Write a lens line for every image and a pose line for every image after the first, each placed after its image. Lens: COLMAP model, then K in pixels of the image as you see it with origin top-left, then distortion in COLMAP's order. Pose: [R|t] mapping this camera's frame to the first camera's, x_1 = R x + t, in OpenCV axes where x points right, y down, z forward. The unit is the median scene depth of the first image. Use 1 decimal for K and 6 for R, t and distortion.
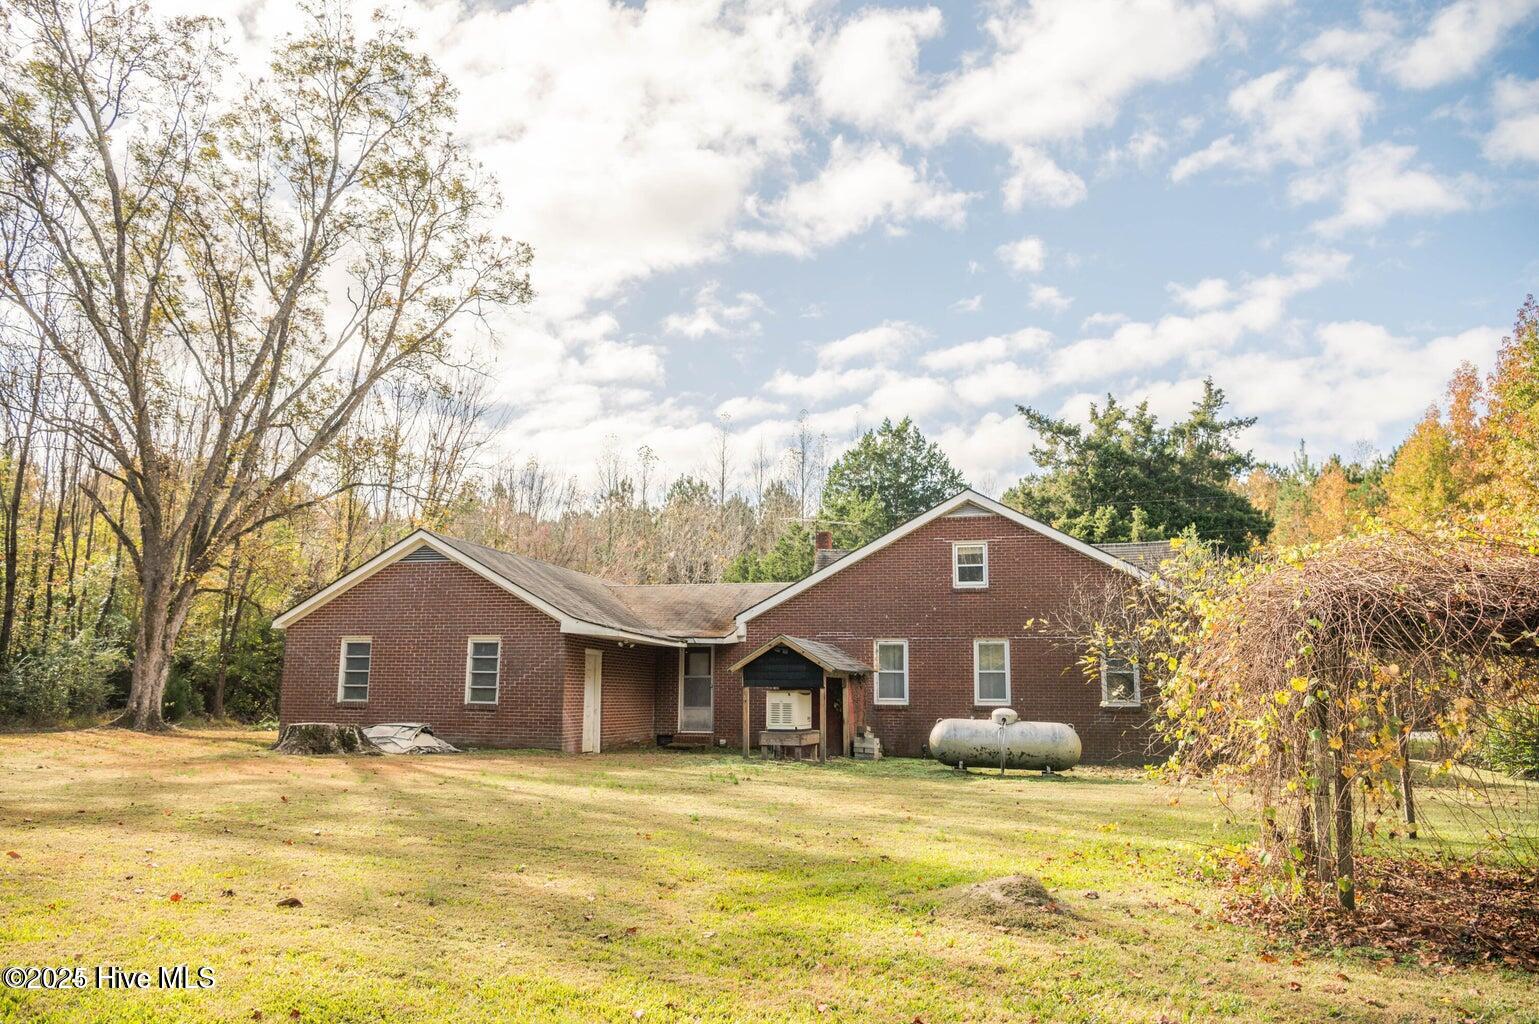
lens RADIAL K [[1057.3, 0, 769.5], [0, 1057.3, 514.2], [0, 0, 1]] dist [-0.006762, -0.001331]
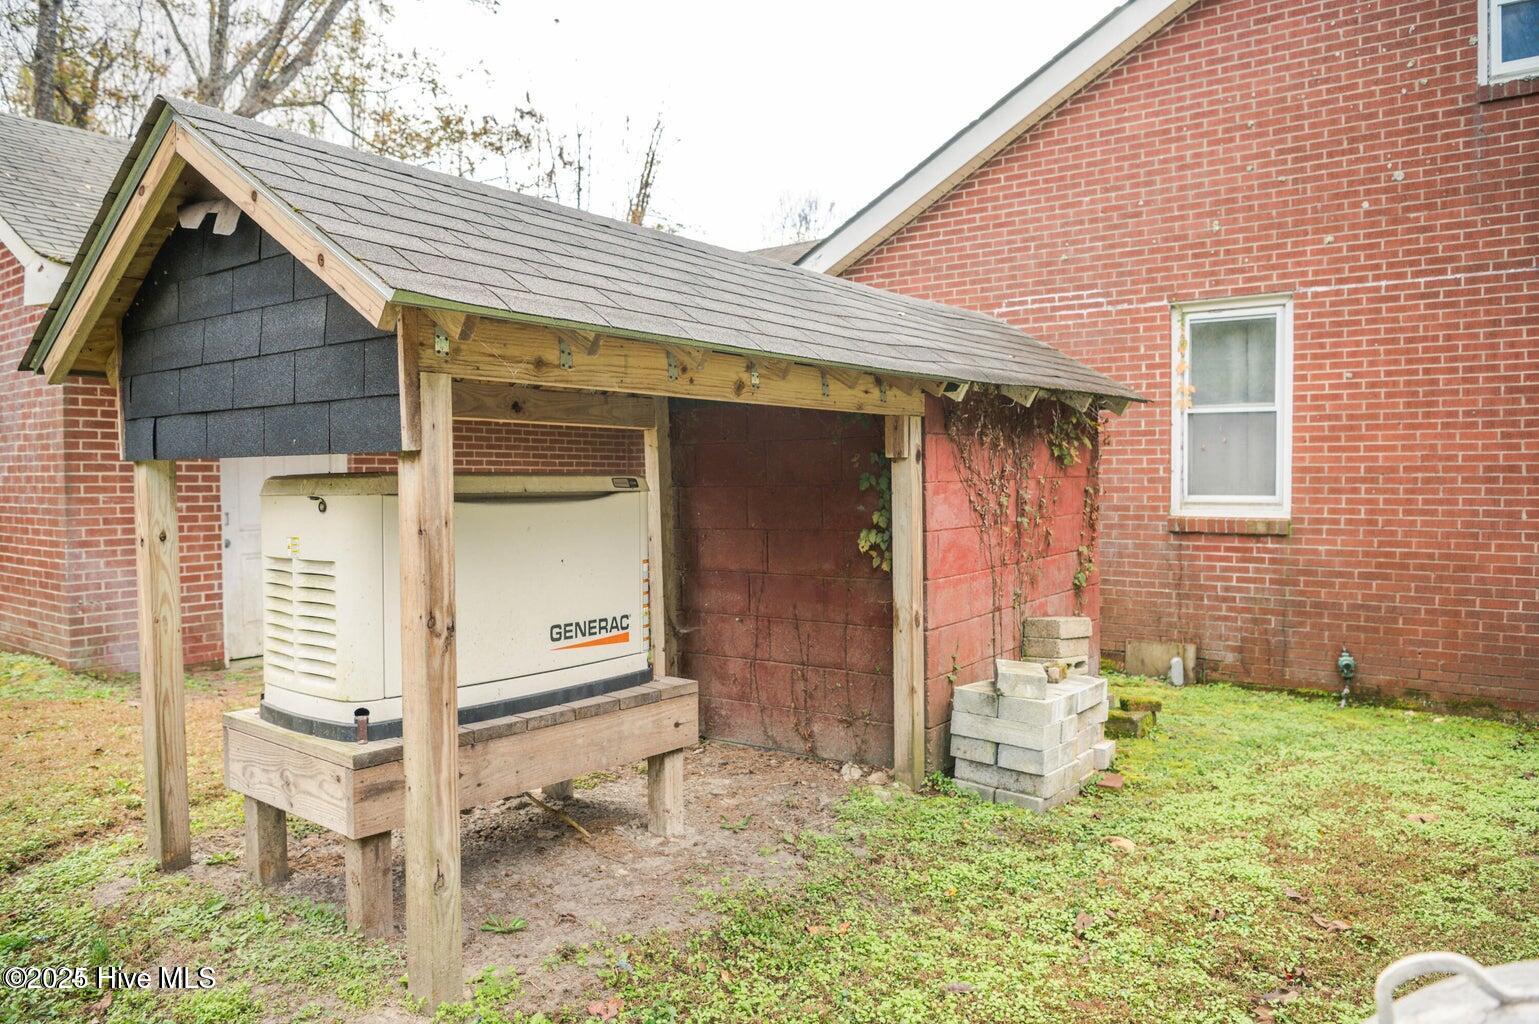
lens RADIAL K [[1057.3, 0, 771.2], [0, 1057.3, 509.3], [0, 0, 1]] dist [-0.006762, -0.001331]
pose [[0.925235, -0.010606, -0.379246, 0.108167], [0.084918, 0.980037, 0.179765, 0.111659], [0.369769, -0.198530, 0.907666, 0.671788]]
